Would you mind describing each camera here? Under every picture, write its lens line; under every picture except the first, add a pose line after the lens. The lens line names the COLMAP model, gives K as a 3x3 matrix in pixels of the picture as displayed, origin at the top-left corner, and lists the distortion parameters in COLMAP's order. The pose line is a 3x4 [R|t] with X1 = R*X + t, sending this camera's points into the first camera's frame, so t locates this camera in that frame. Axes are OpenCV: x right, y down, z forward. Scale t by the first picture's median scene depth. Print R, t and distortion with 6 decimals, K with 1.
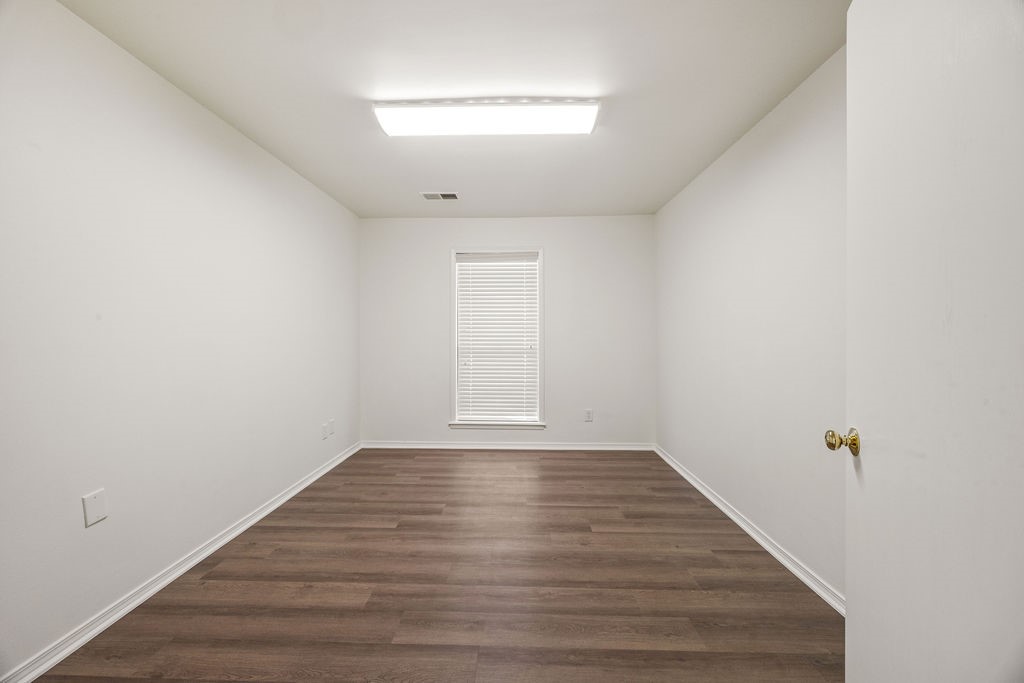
lens RADIAL K [[396.0, 0, 509.1], [0, 396.0, 339.0], [0, 0, 1]] dist [0.001970, -0.000053]
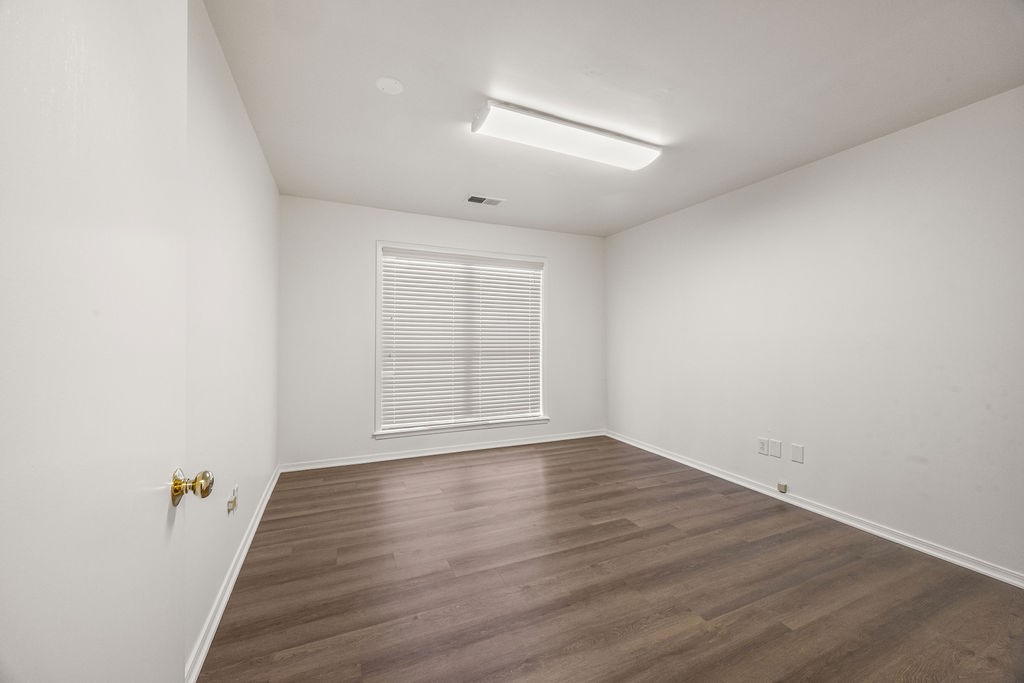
lens RADIAL K [[396.0, 0, 504.4], [0, 396.0, 356.0], [0, 0, 1]] dist [0.001970, -0.000053]
pose [[0.892585, -0.018262, 0.450510, -0.513763], [-0.001959, 0.999013, 0.044378, -0.009648], [-0.450876, -0.040493, 0.891668, 0.067069]]
